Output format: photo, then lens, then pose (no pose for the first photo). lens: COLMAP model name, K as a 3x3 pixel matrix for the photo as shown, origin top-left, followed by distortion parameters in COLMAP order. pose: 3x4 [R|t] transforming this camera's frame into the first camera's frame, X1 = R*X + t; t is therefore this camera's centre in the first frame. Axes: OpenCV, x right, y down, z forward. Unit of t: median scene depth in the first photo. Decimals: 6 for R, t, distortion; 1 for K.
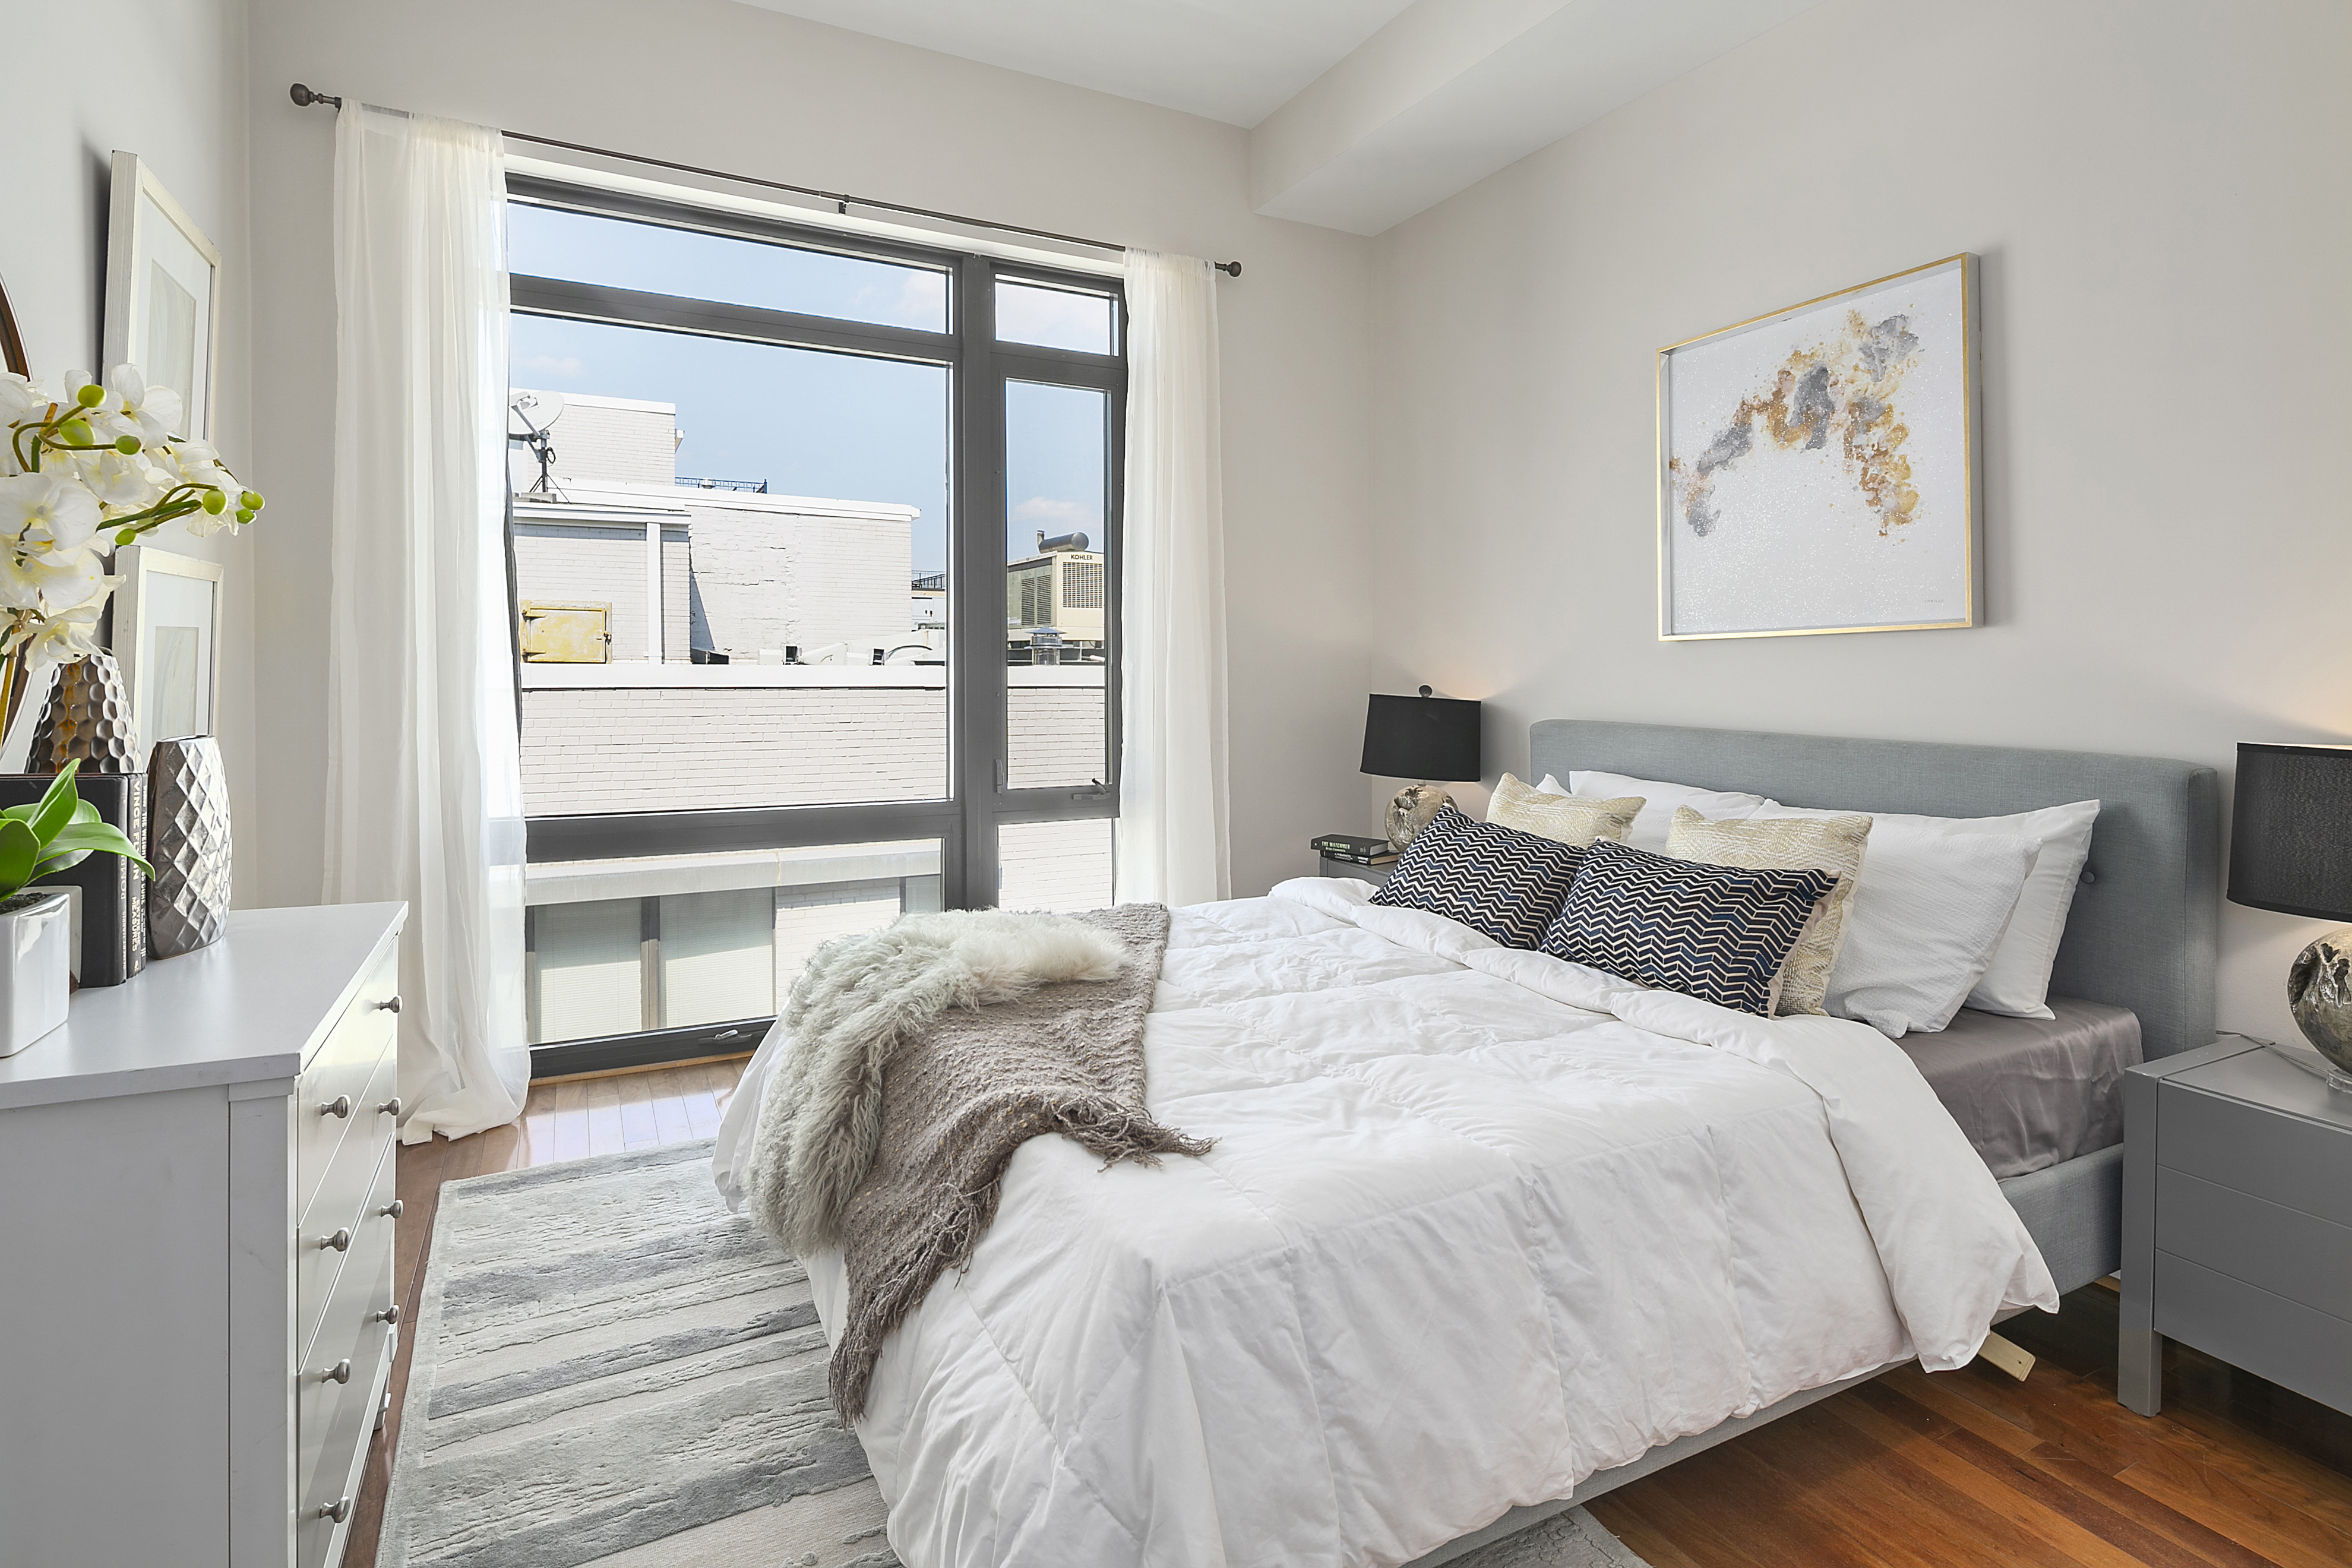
lens RADIAL K [[1174.2, 0, 1173.6], [0, 1174.2, 701.1], [0, 0, 1]] dist [0.014755, 0.000207]
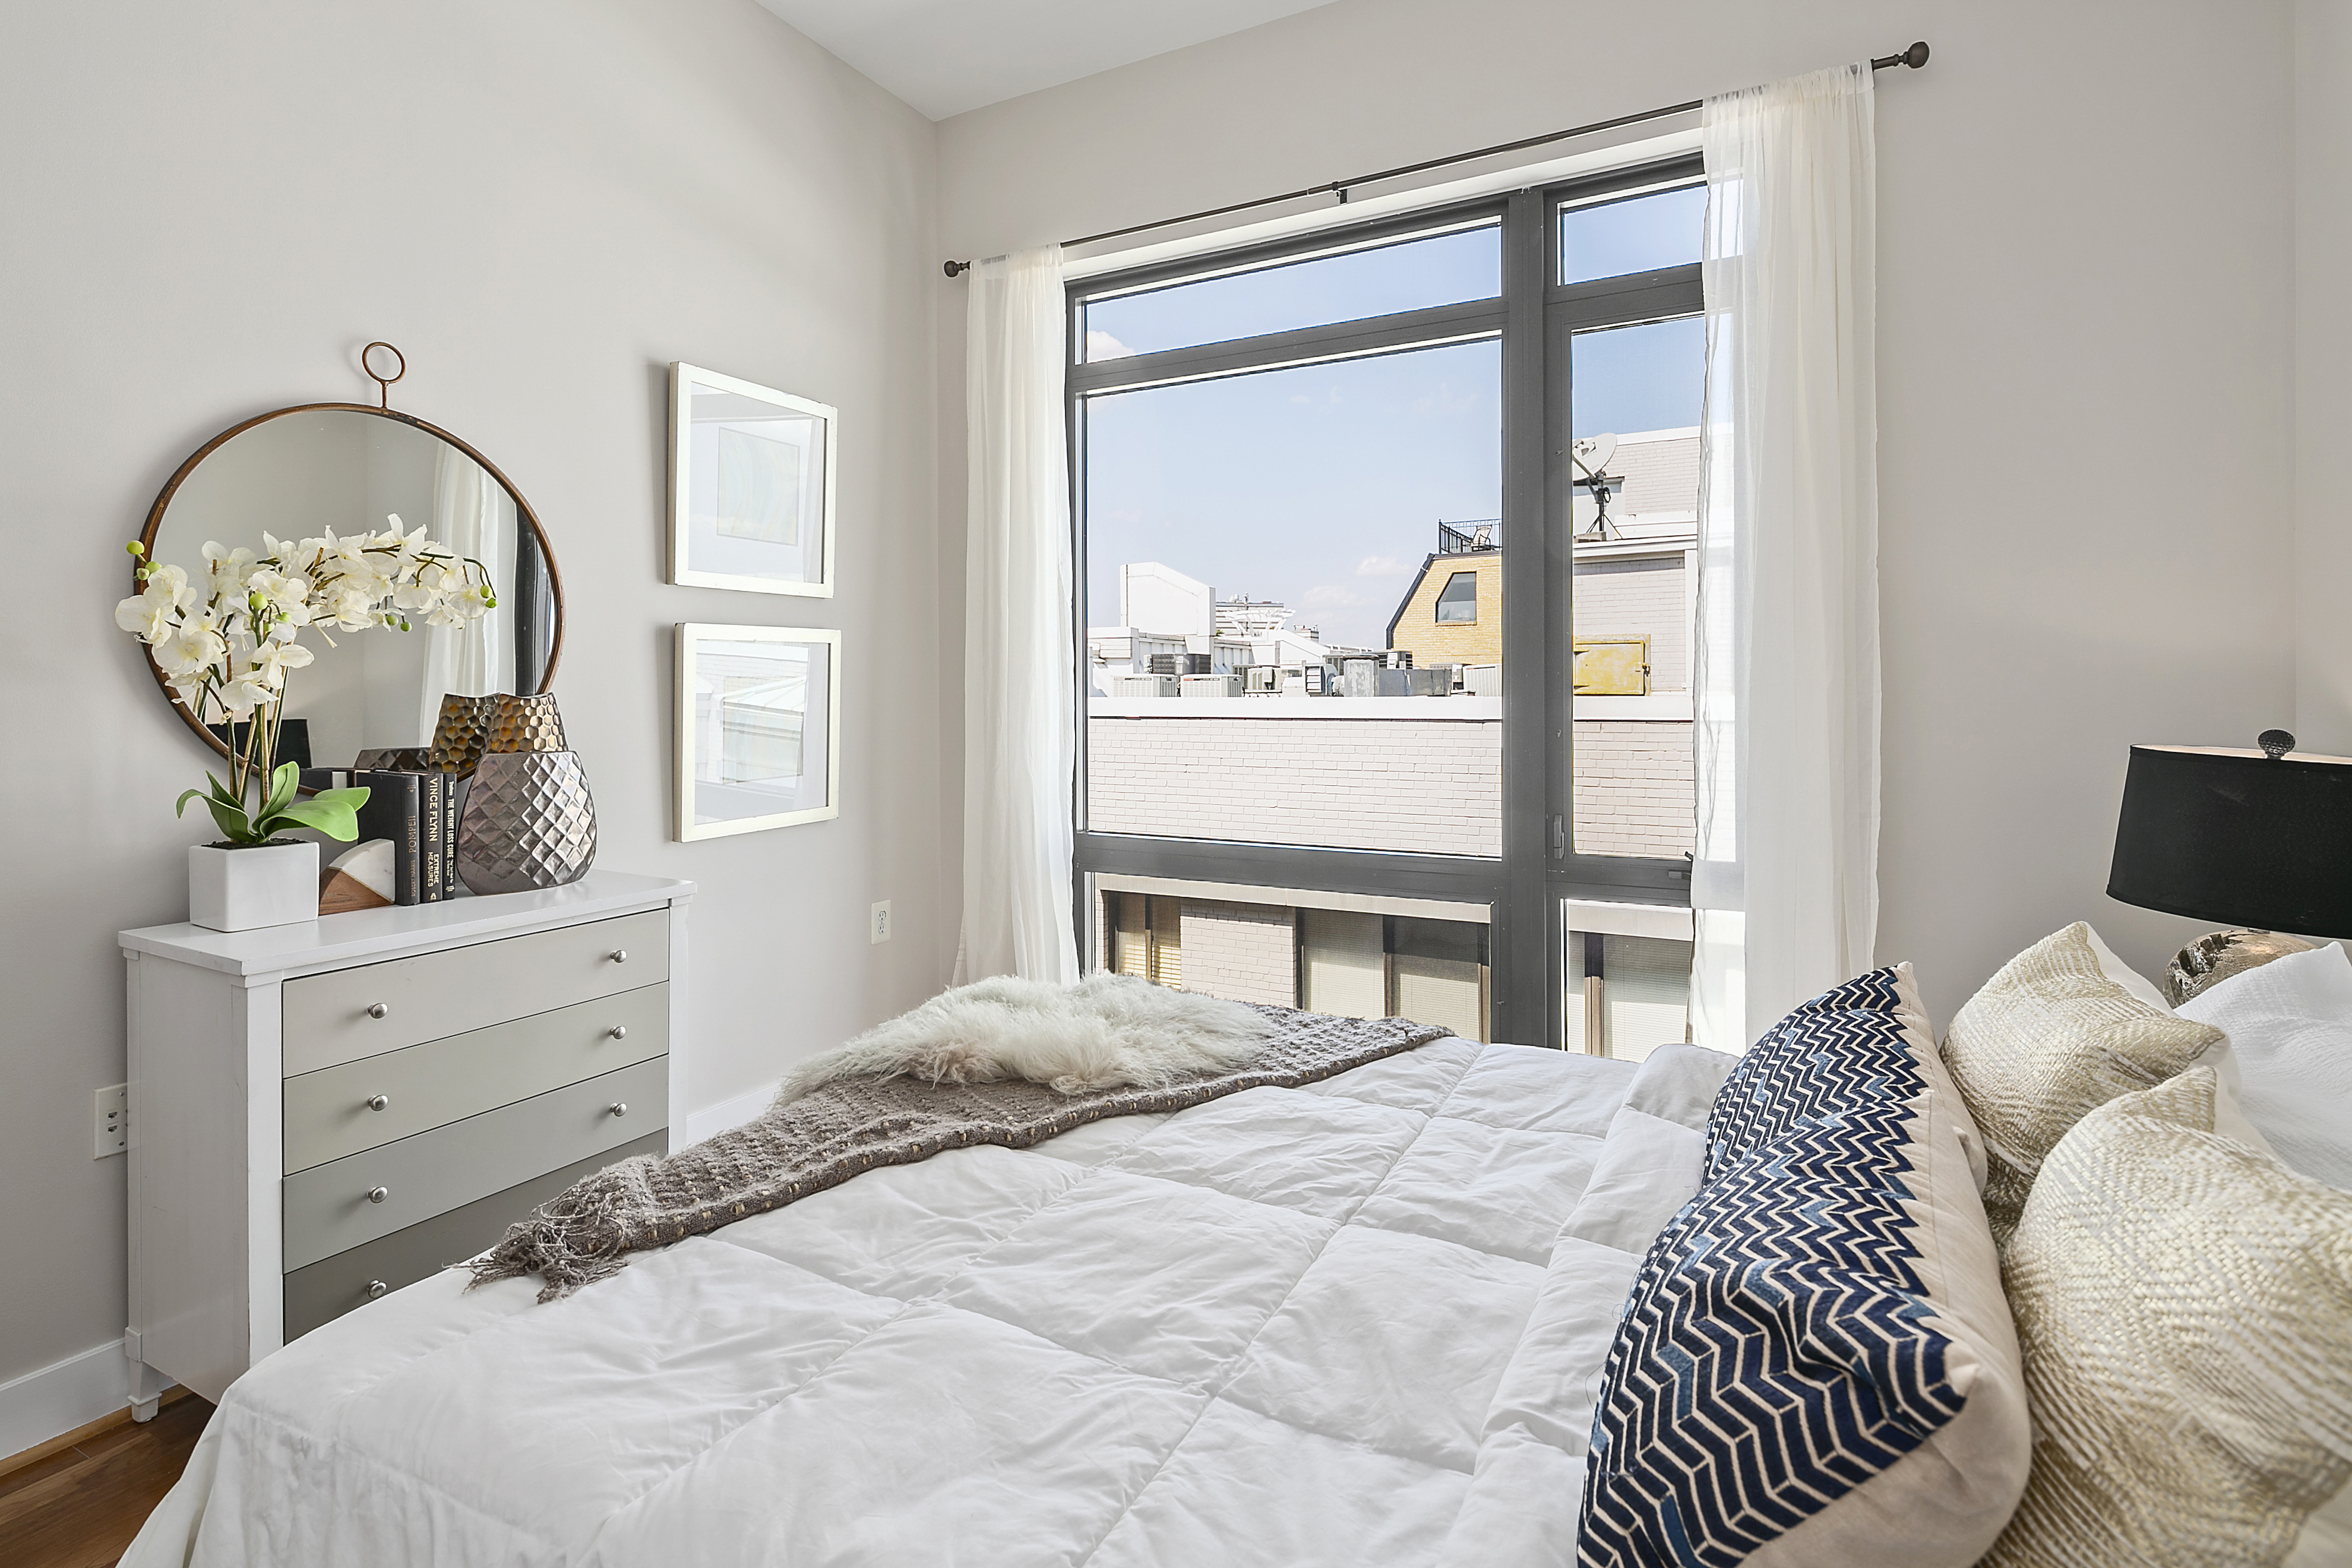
lens RADIAL K [[1174.2, 0, 1173.6], [0, 1174.2, 701.1], [0, 0, 1]] dist [0.014755, 0.000207]
pose [[0.565670, 0.000173, -0.824632, 0.360615], [-0.022993, 0.999615, -0.015562, -0.007879], [0.824311, 0.027763, 0.565456, 0.344727]]
